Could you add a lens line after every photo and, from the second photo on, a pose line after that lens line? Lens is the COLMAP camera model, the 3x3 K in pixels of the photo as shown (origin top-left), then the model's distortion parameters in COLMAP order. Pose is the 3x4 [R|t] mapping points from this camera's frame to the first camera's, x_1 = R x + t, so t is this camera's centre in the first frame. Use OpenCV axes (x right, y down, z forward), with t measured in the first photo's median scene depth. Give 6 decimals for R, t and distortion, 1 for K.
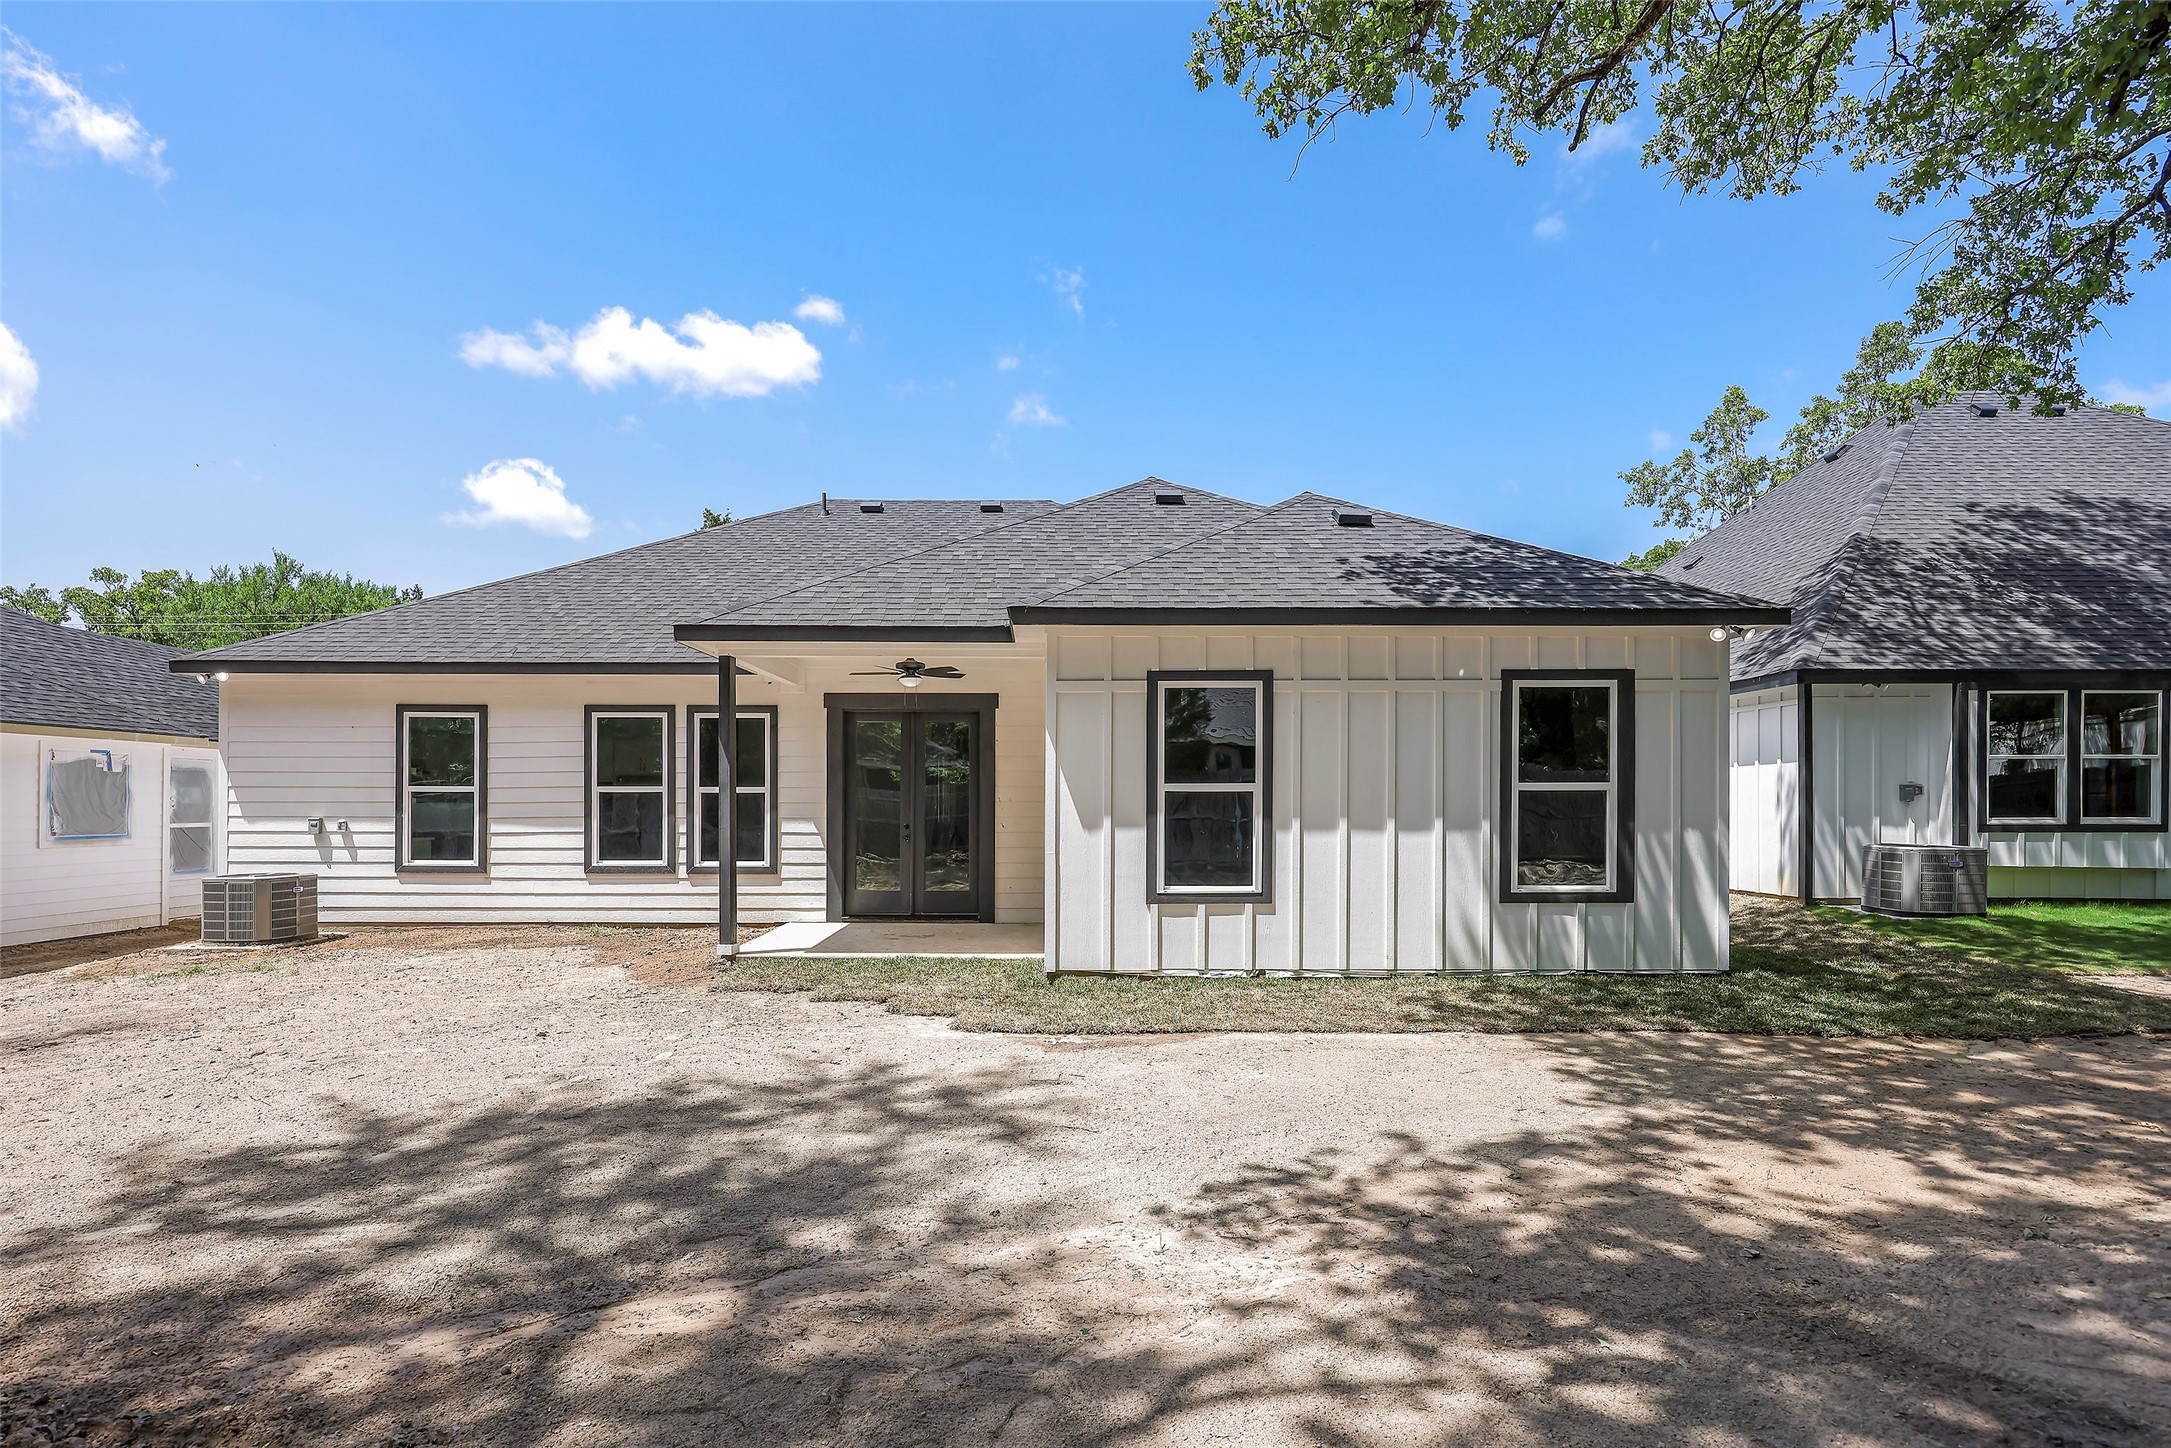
lens RADIAL K [[981.4, 0, 1084.1], [0, 981.4, 810.4], [0, 0, 1]] dist [-0.001708, 0.000035]
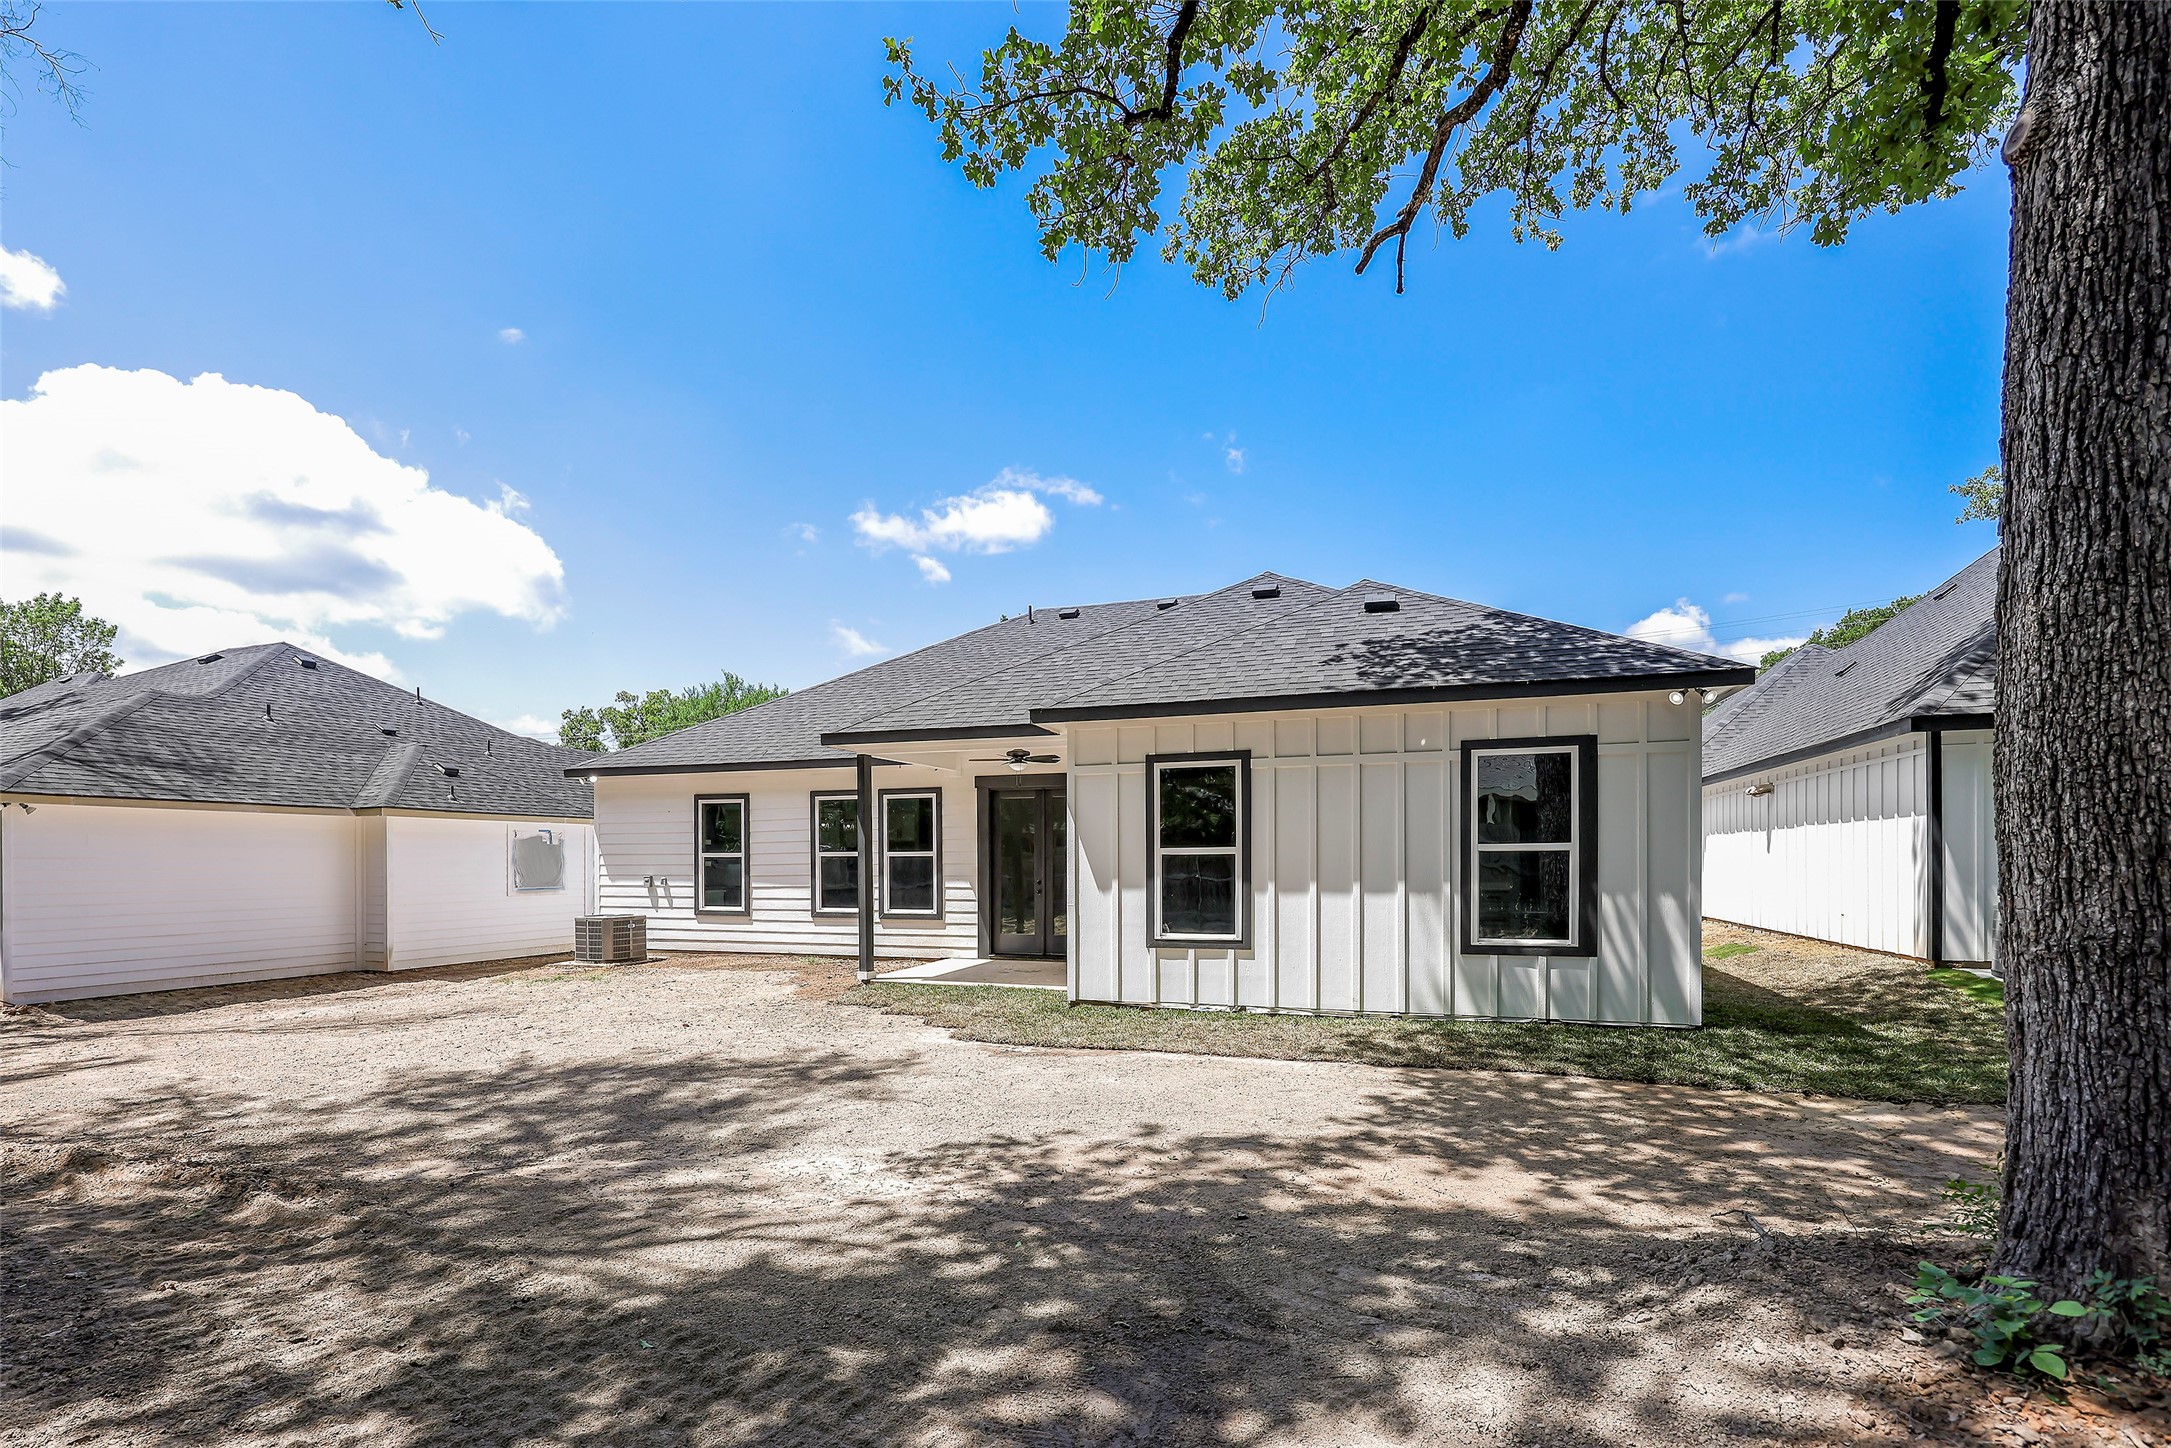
lens RADIAL K [[888.0, 0, 1080.4], [0, 888.0, 869.2], [0, 0, 1]] dist [-0.001820, -0.000163]
pose [[0.954554, -0.003278, -0.298020, 0.244535], [0.004325, 0.999987, 0.002854, -0.004032], [0.298007, -0.004013, 0.954555, -0.054316]]
